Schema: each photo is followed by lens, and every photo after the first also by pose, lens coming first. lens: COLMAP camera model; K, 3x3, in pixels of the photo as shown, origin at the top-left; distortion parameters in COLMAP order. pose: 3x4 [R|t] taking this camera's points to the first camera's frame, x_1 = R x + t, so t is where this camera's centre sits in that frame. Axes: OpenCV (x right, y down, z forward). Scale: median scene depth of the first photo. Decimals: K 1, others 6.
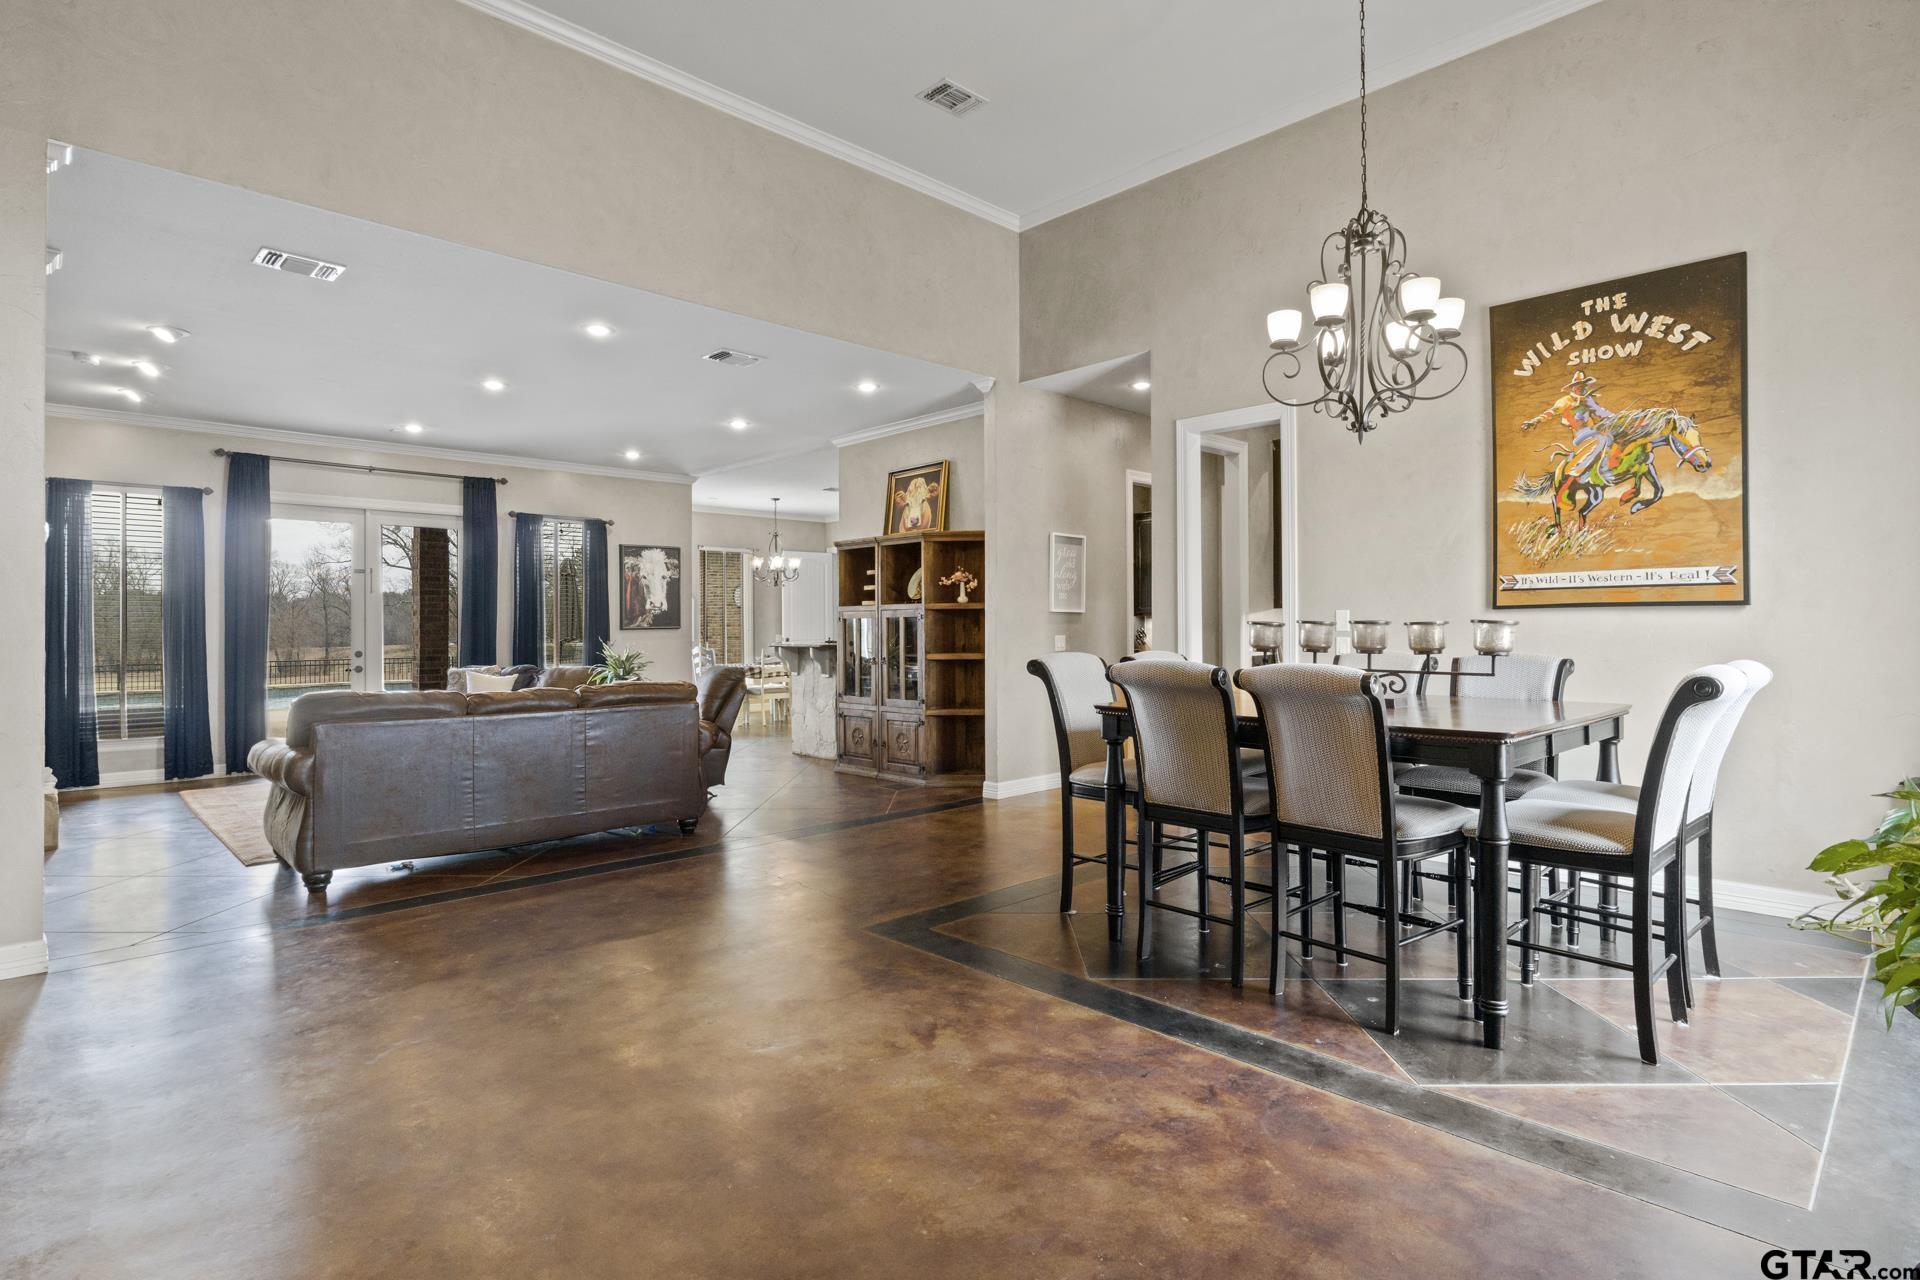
lens RADIAL K [[961.1, 0, 964.9], [0, 961.1, 630.8], [0, 0, 1]] dist [-0.003478, -0.000923]
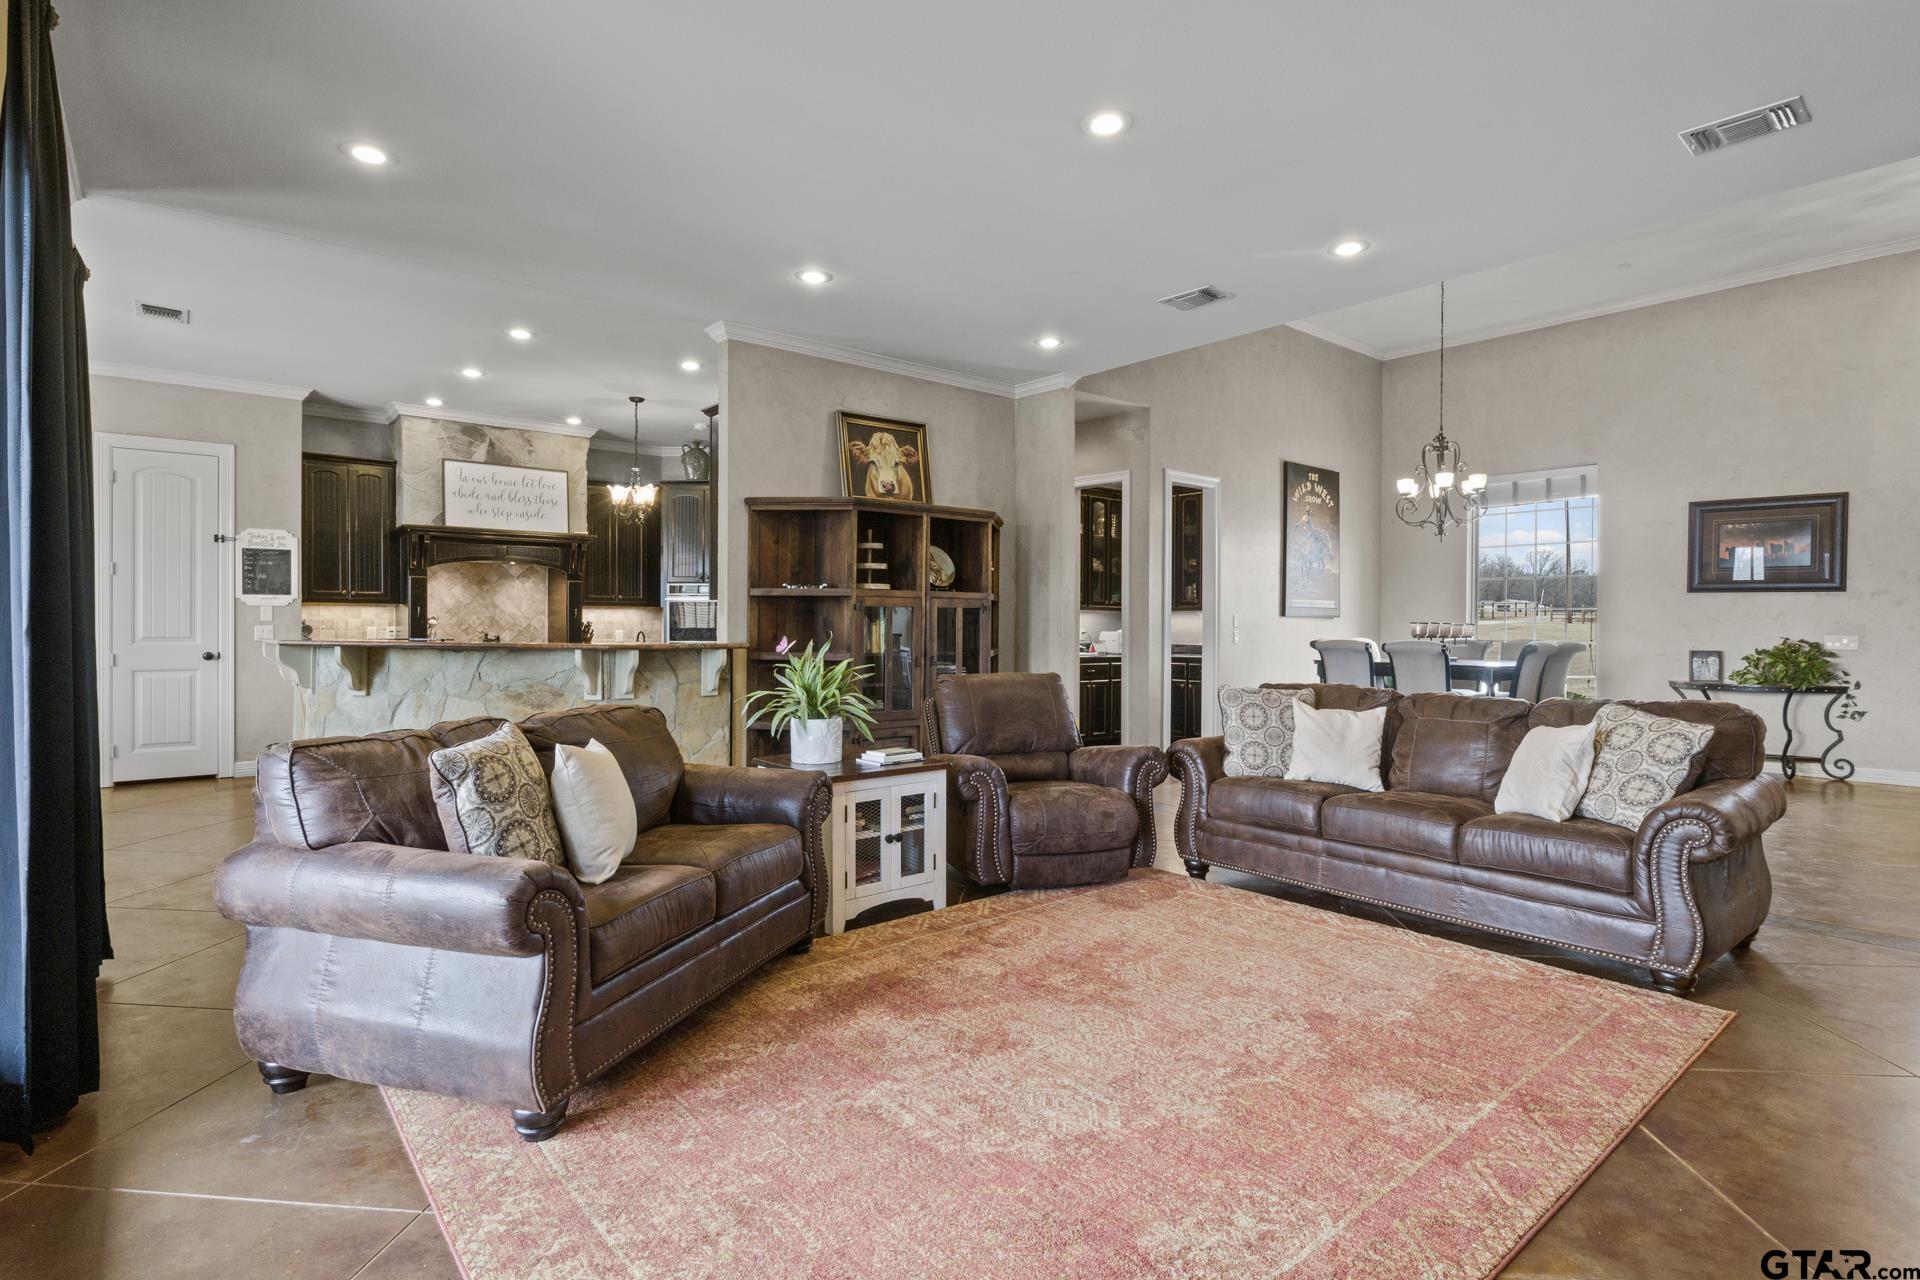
lens RADIAL K [[961.1, 0, 964.9], [0, 961.1, 630.8], [0, 0, 1]] dist [-0.003478, -0.000923]
pose [[0.074613, -0.000228, 0.997213, -1.531019], [-0.003790, 0.999993, 0.000512, 0.008697], [-0.997205, -0.003817, 0.074612, 1.595010]]
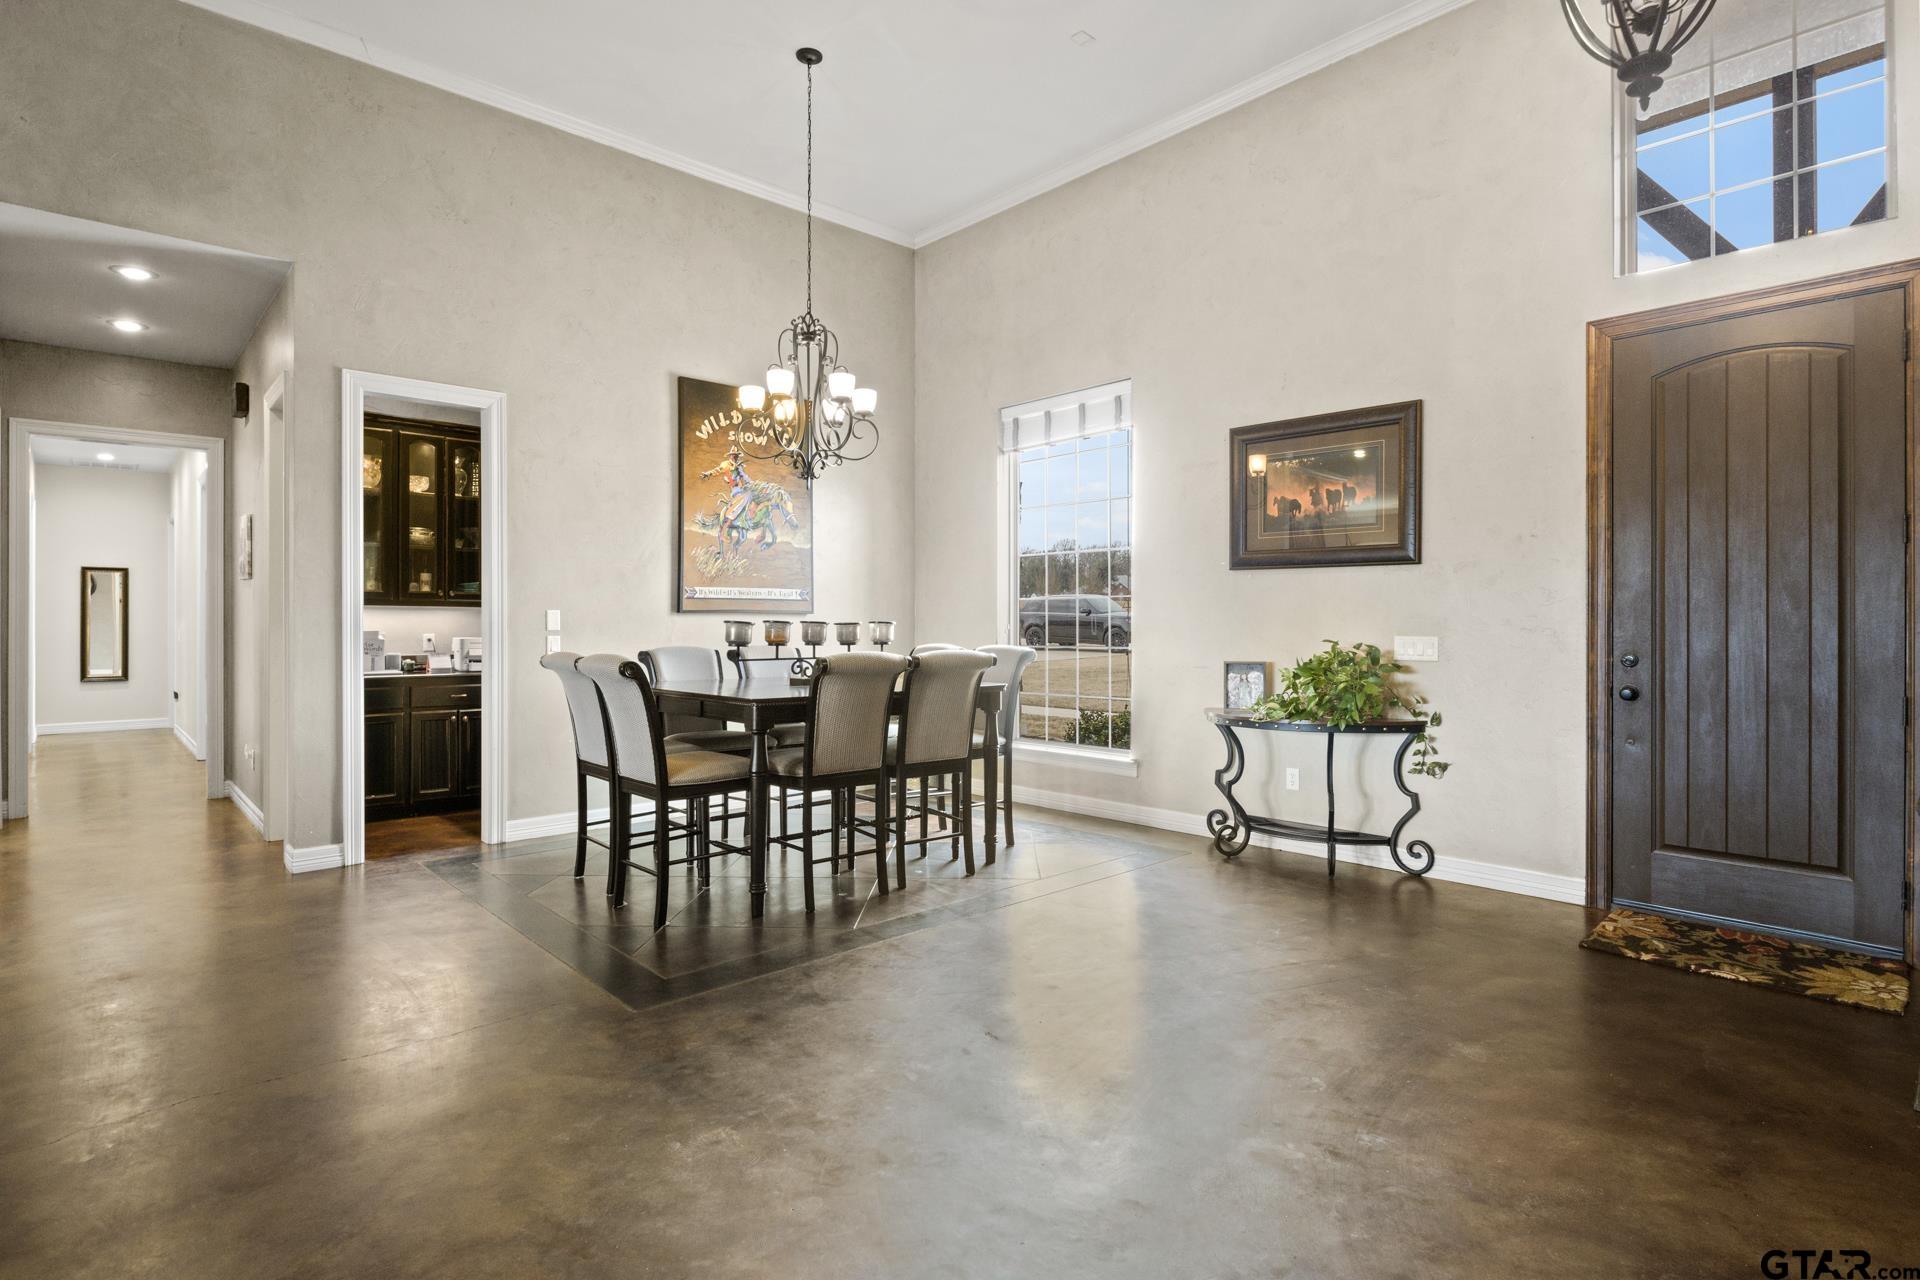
lens RADIAL K [[961.1, 0, 964.9], [0, 961.1, 630.8], [0, 0, 1]] dist [-0.003478, -0.000923]
pose [[0.030382, 0.001795, 0.999537, -0.761502], [0.003883, 0.999991, -0.001914, 0.005939], [-0.999531, 0.003939, 0.030375, 0.618647]]
